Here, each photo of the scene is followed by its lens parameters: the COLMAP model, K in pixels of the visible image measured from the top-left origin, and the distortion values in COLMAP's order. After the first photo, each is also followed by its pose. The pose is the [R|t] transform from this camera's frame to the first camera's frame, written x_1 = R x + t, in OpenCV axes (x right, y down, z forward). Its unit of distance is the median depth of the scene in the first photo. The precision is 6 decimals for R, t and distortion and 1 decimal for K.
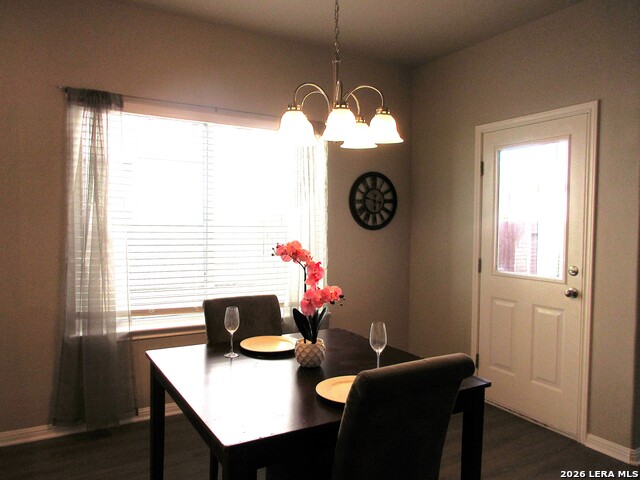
lens RADIAL K [[481.8, 0, 320.3], [0, 481.8, 237.0], [0, 0, 1]] dist [-0.000335, 0.000419]
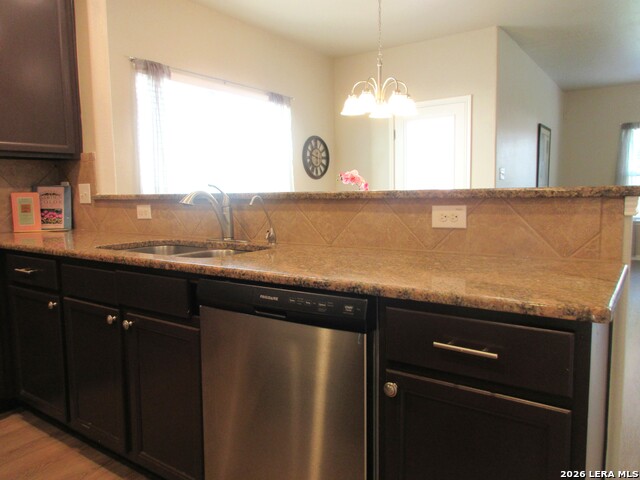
lens RADIAL K [[481.8, 0, 318.7], [0, 481.8, 241.3], [0, 0, 1]] dist [-0.000335, 0.000419]
pose [[0.910510, -0.063108, 0.408643, -0.453788], [0.036574, 0.996703, 0.072432, 0.062452], [-0.411866, -0.051004, 0.909816, -0.247031]]
